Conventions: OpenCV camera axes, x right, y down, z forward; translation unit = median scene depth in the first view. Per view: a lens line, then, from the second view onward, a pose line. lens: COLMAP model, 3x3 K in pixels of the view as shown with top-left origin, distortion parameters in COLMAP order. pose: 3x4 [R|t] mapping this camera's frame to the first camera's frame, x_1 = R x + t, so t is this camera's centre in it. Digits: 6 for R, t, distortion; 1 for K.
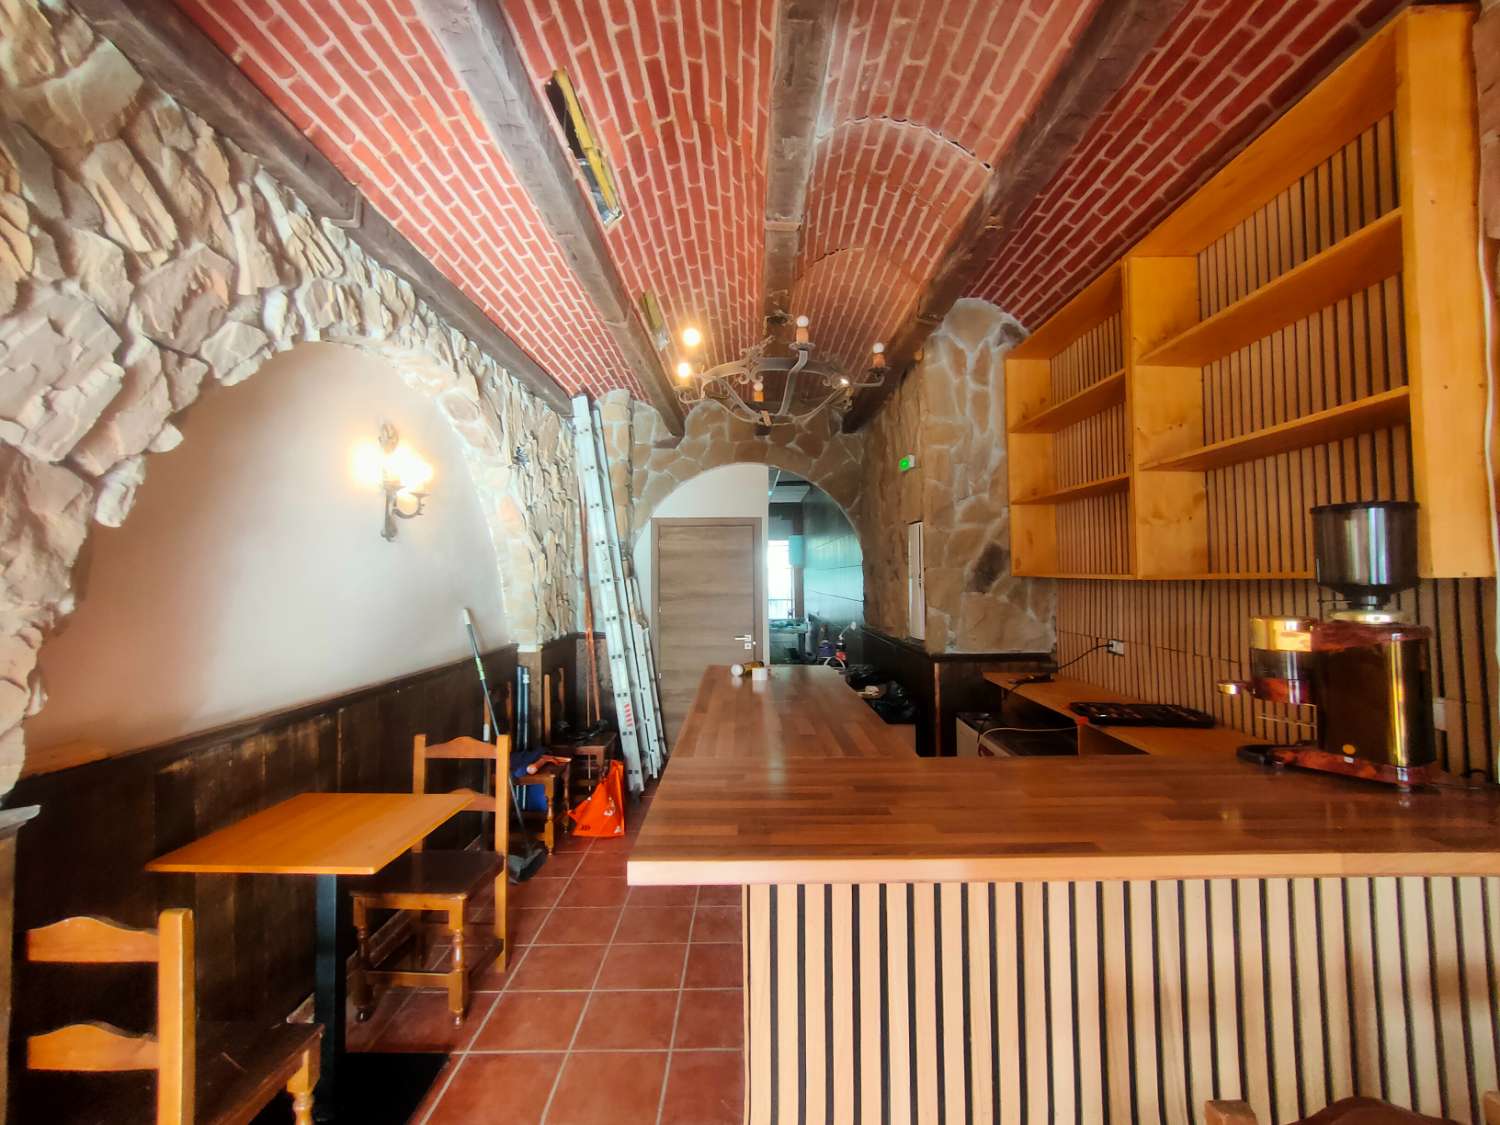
lens RADIAL K [[703.8, 0, 750.0], [0, 703.8, 562.5], [0, 0, 1]] dist [-0.002165, 0.000032]
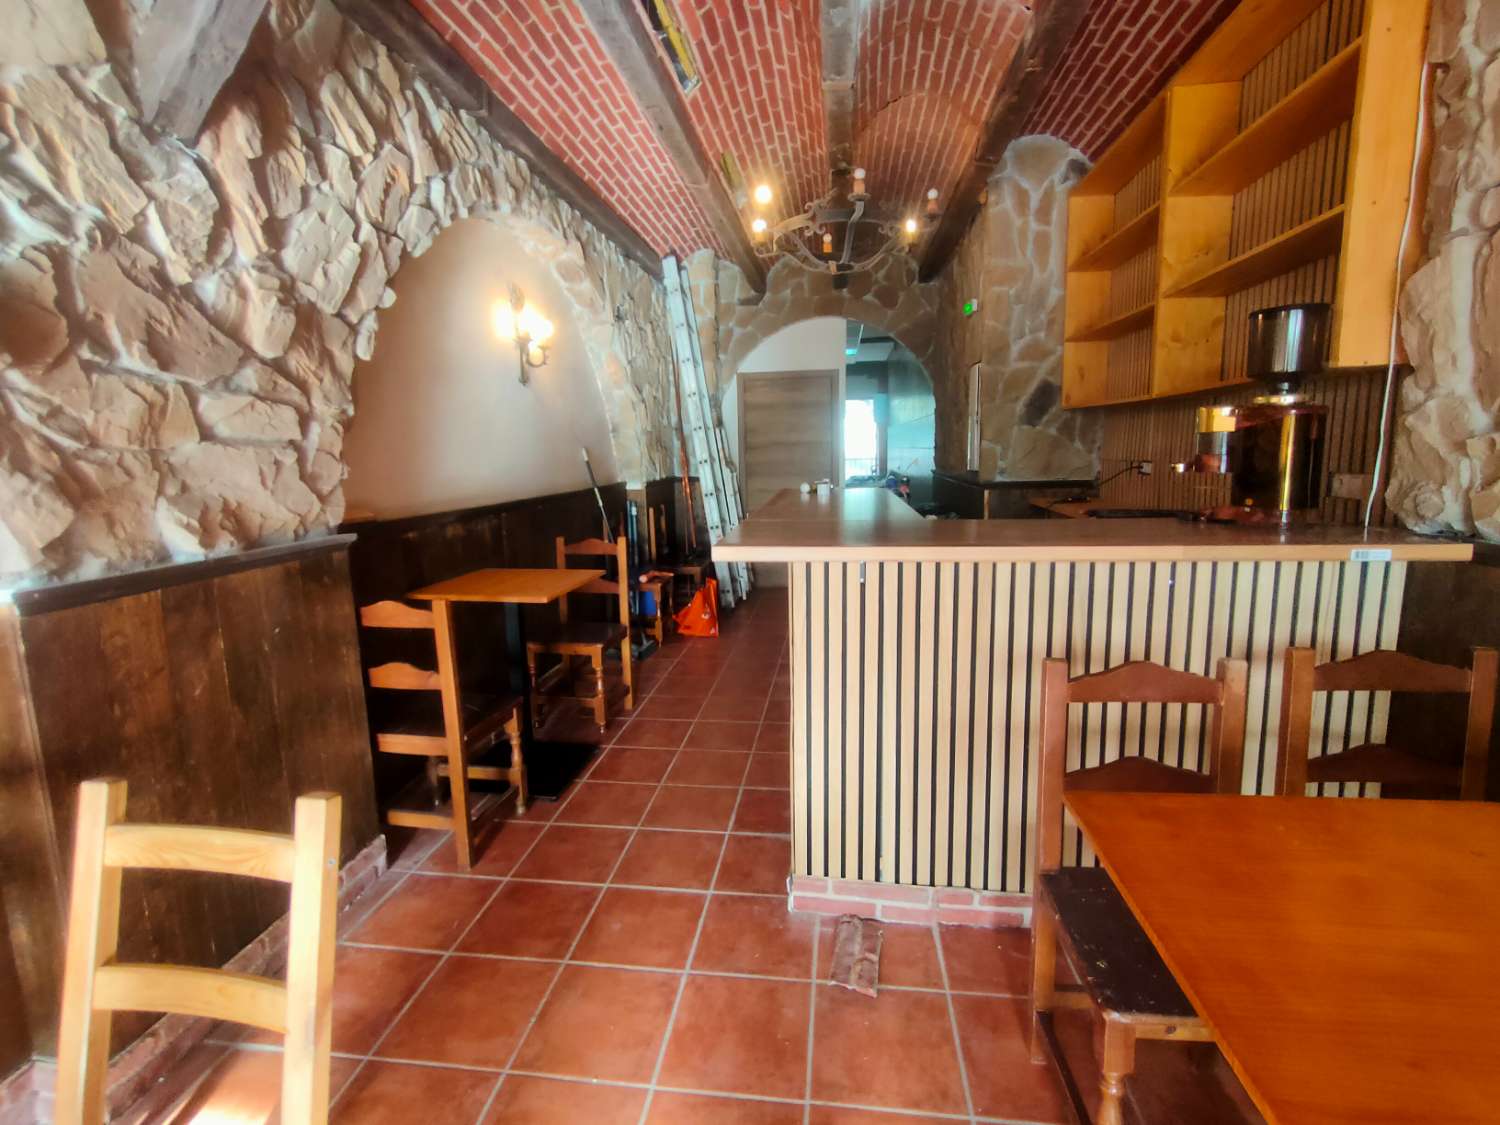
lens RADIAL K [[703.8, 0, 750.0], [0, 703.8, 562.5], [0, 0, 1]] dist [-0.002165, 0.000032]
pose [[0.991227, 0.004894, -0.132078, 0.044686], [0.018687, 0.984086, 0.176709, 0.059287], [0.130841, -0.177627, 0.975361, -0.201437]]
